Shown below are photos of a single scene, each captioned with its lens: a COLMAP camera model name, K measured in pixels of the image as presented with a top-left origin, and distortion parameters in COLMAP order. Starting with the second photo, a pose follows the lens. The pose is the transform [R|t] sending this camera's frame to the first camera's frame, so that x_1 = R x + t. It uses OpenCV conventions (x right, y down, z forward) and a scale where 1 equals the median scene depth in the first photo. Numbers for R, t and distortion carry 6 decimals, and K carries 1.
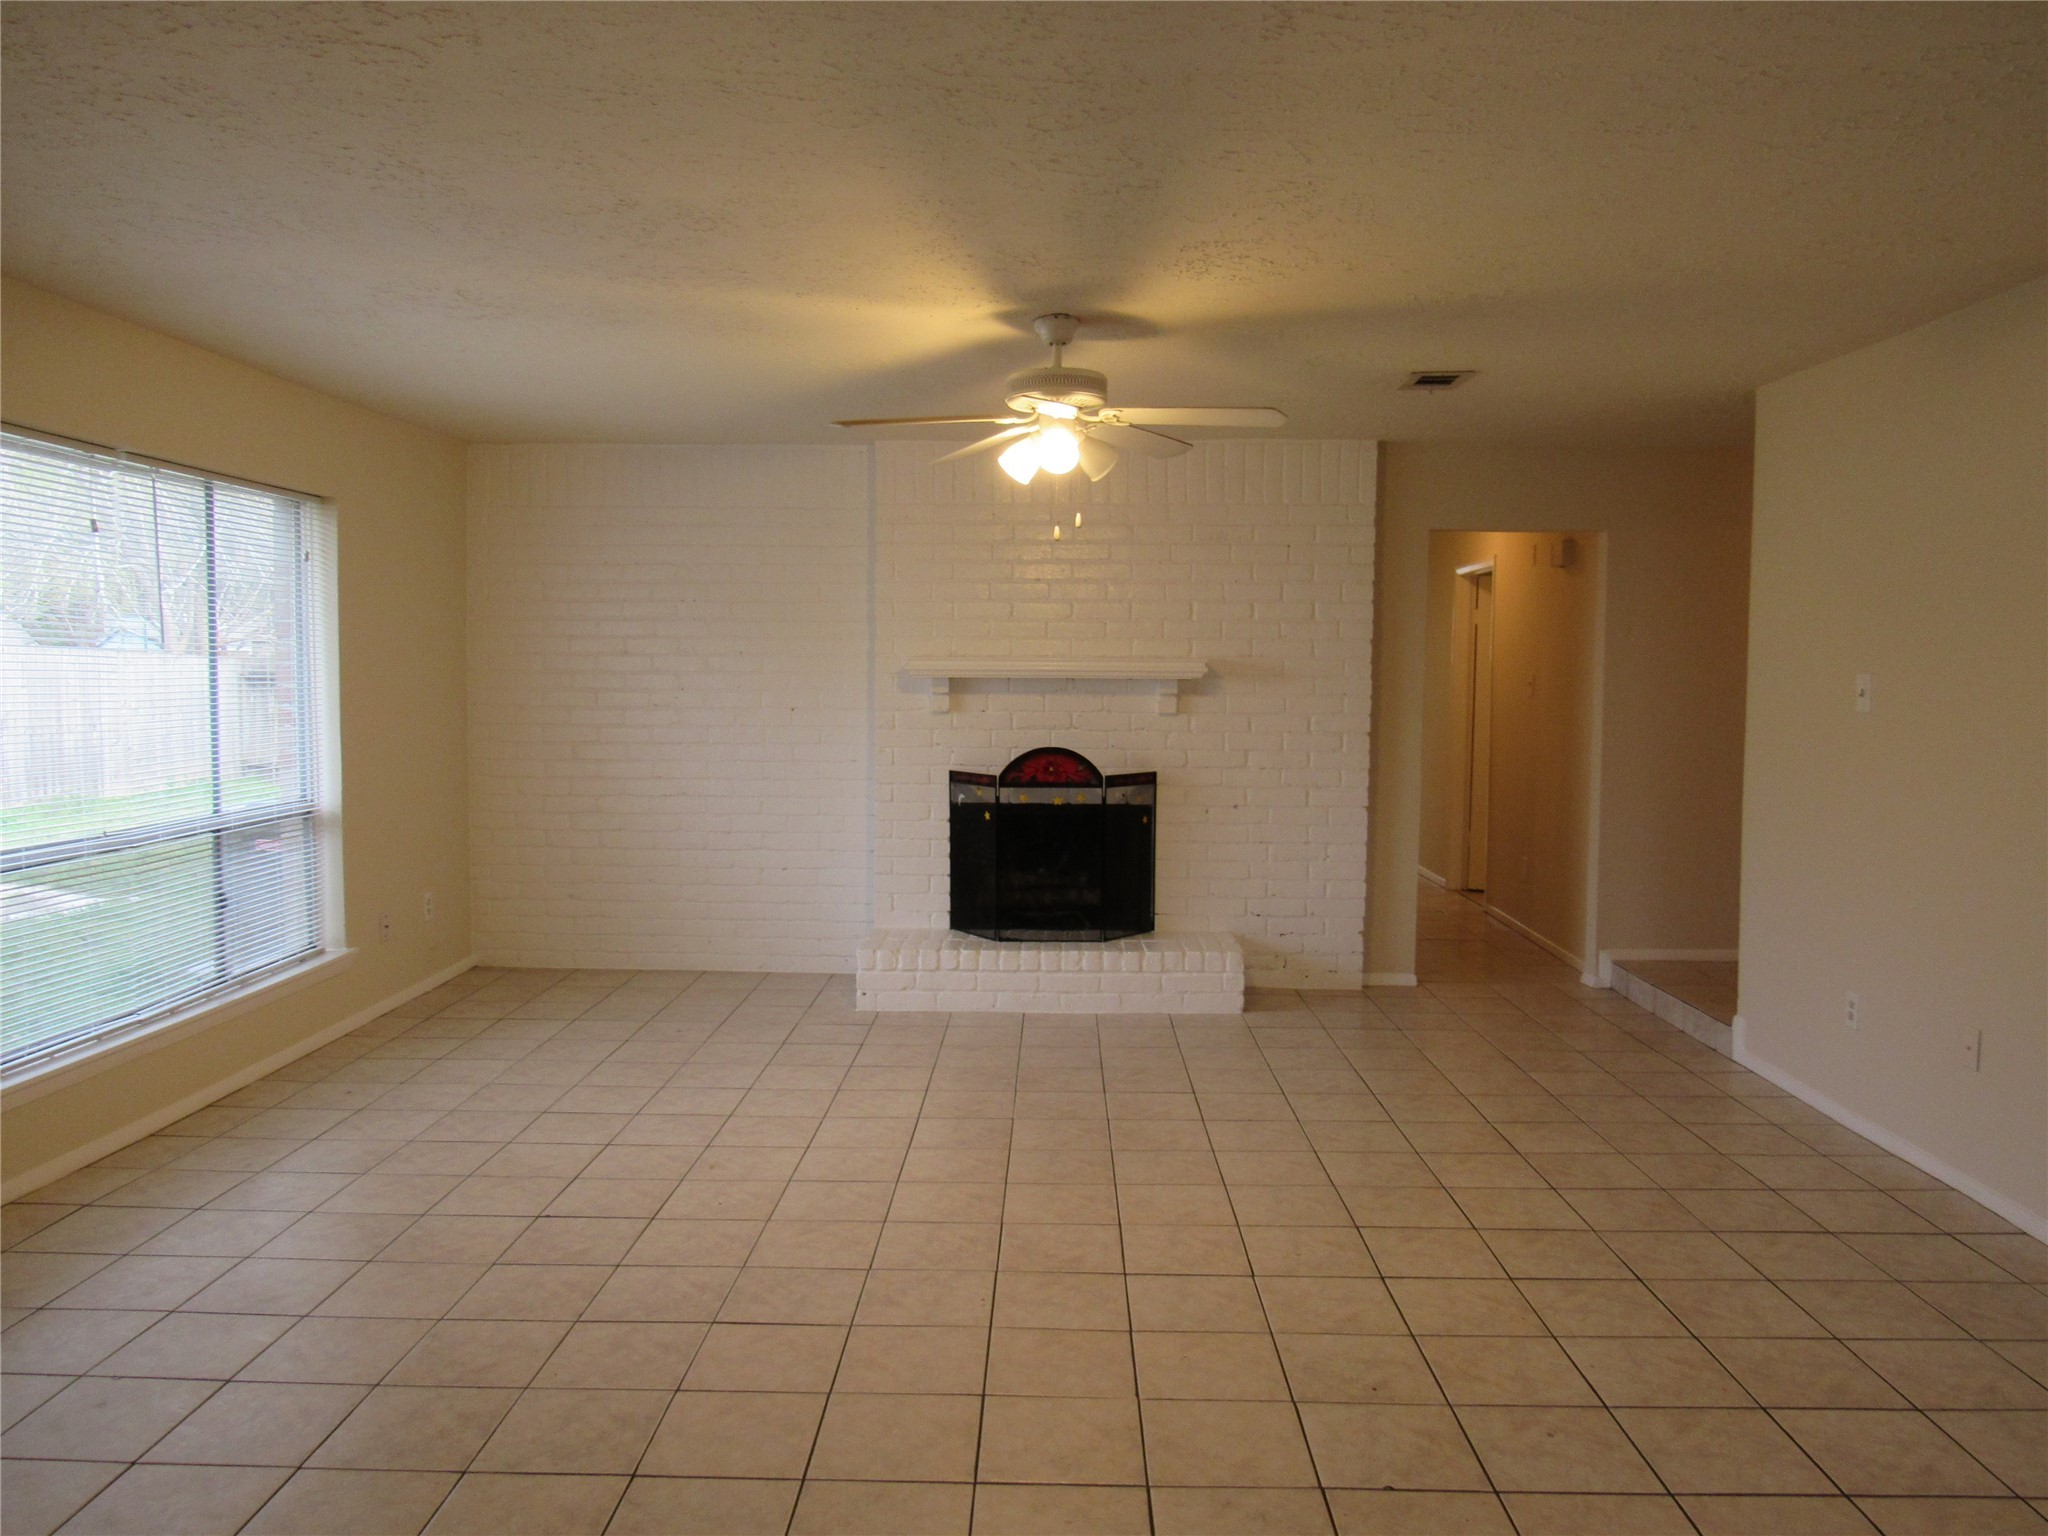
lens RADIAL K [[1475.6, 0, 1024.0], [0, 1475.6, 768.0], [0, 0, 1]] dist [-0.006446, -0.001708]
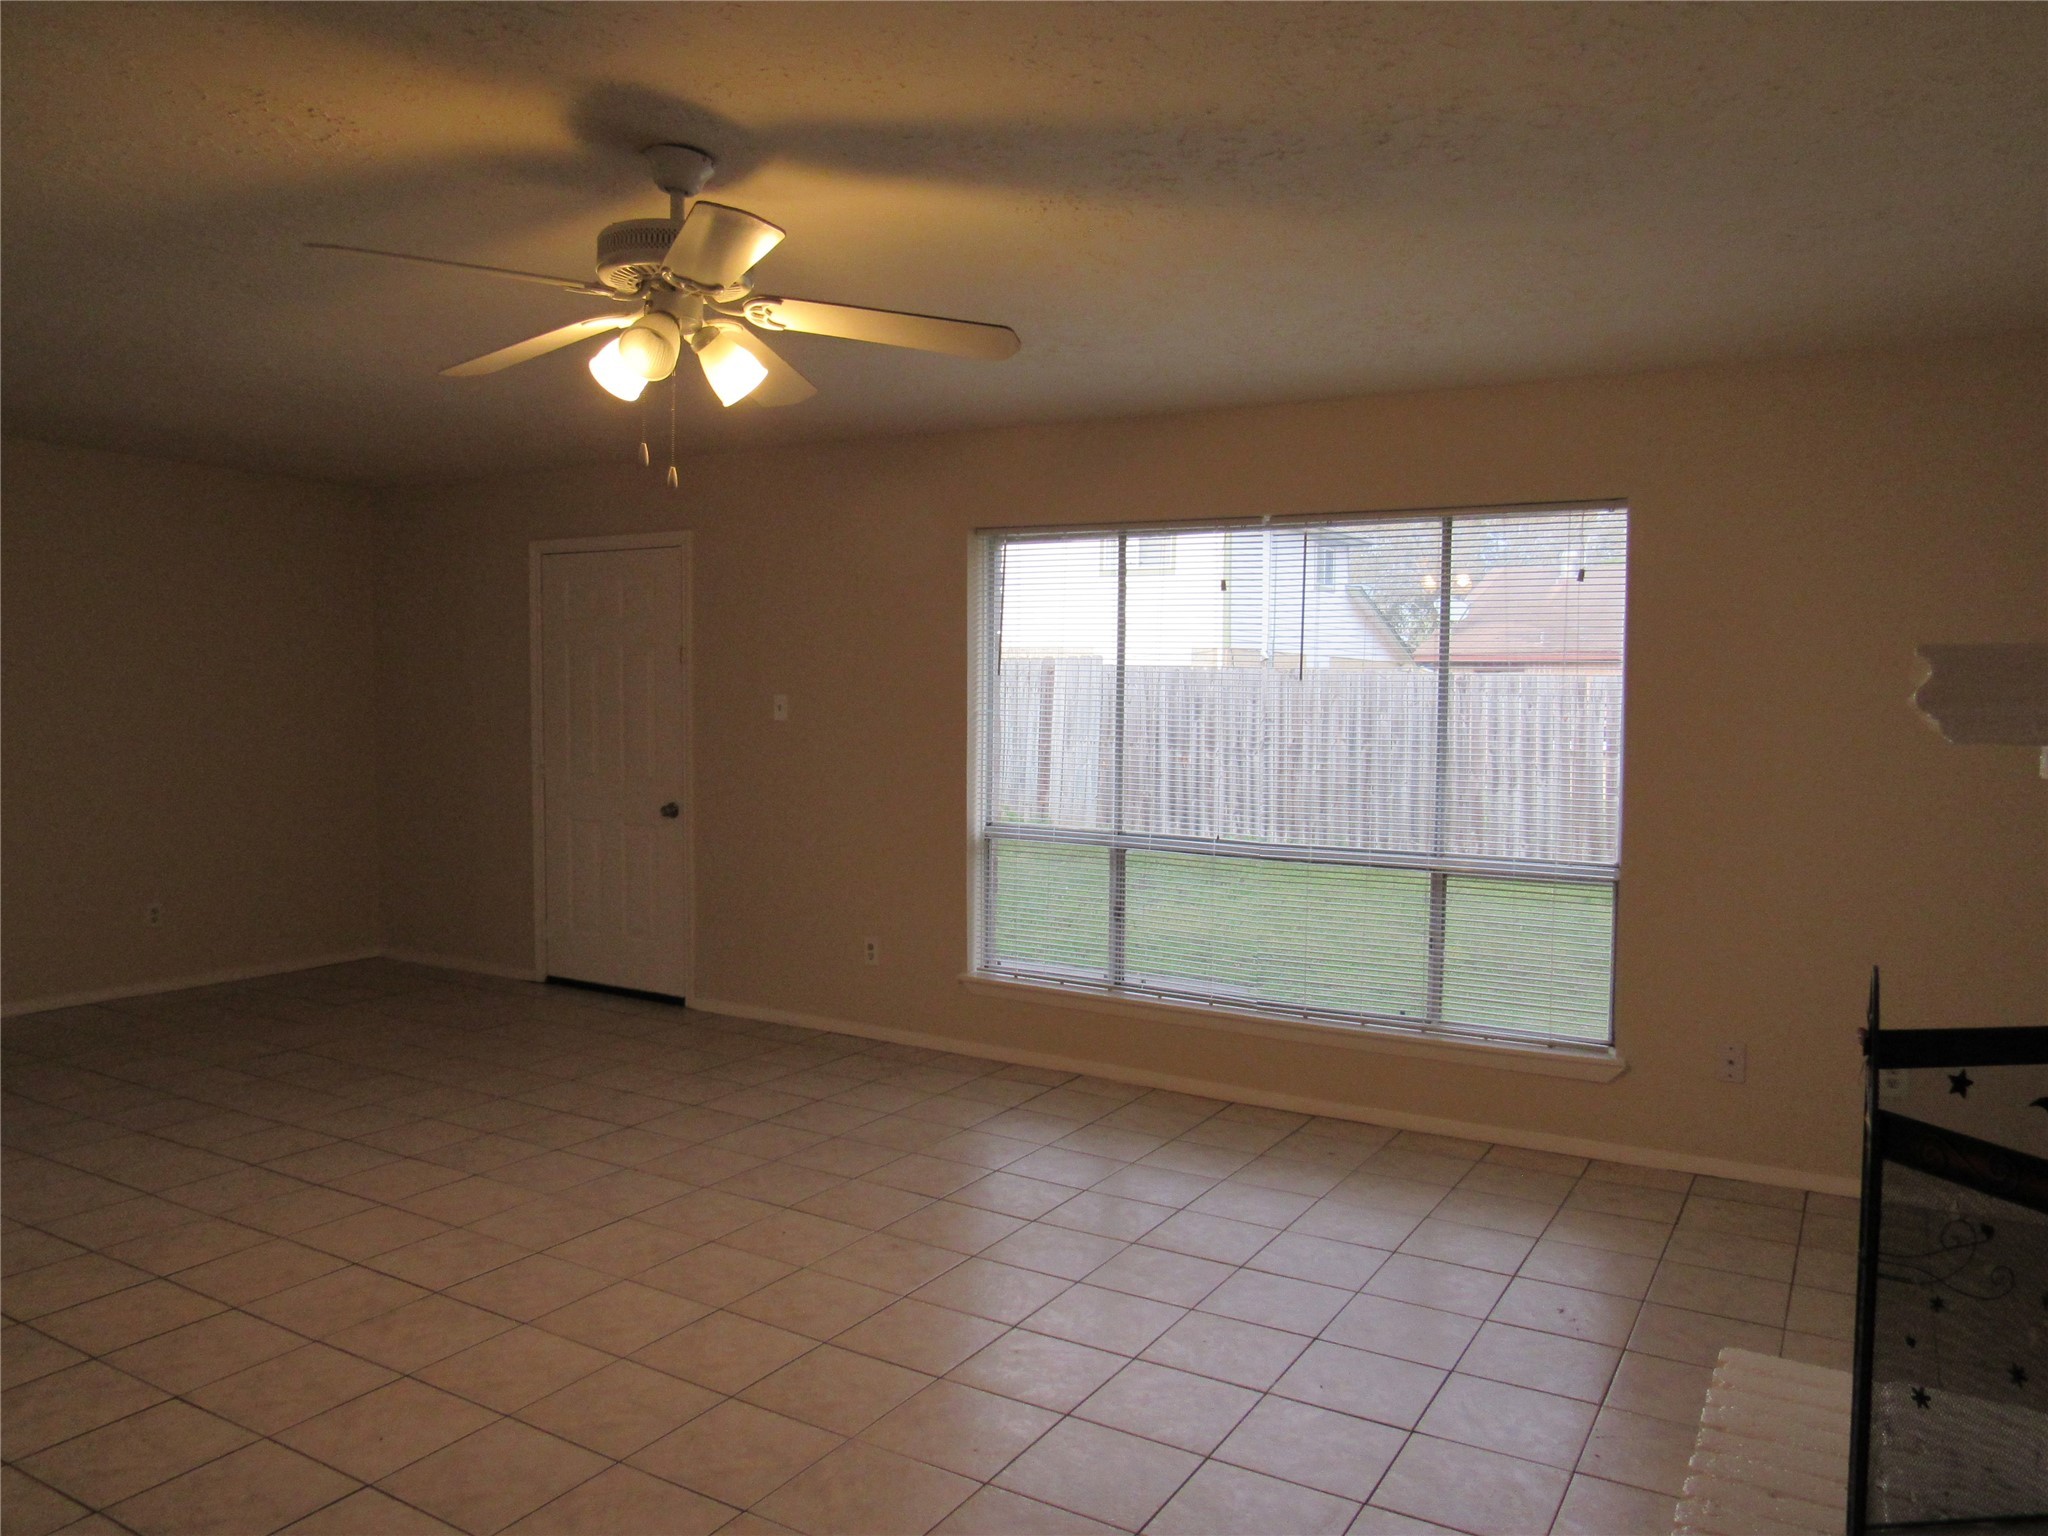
lens RADIAL K [[1475.6, 0, 1024.0], [0, 1475.6, 768.0], [0, 0, 1]] dist [-0.006446, -0.001708]
pose [[-0.489395, 0.026793, -0.871650, 0.594648], [-0.078716, 0.994090, 0.074753, -0.104107], [0.868502, 0.105197, -0.484394, 1.662073]]
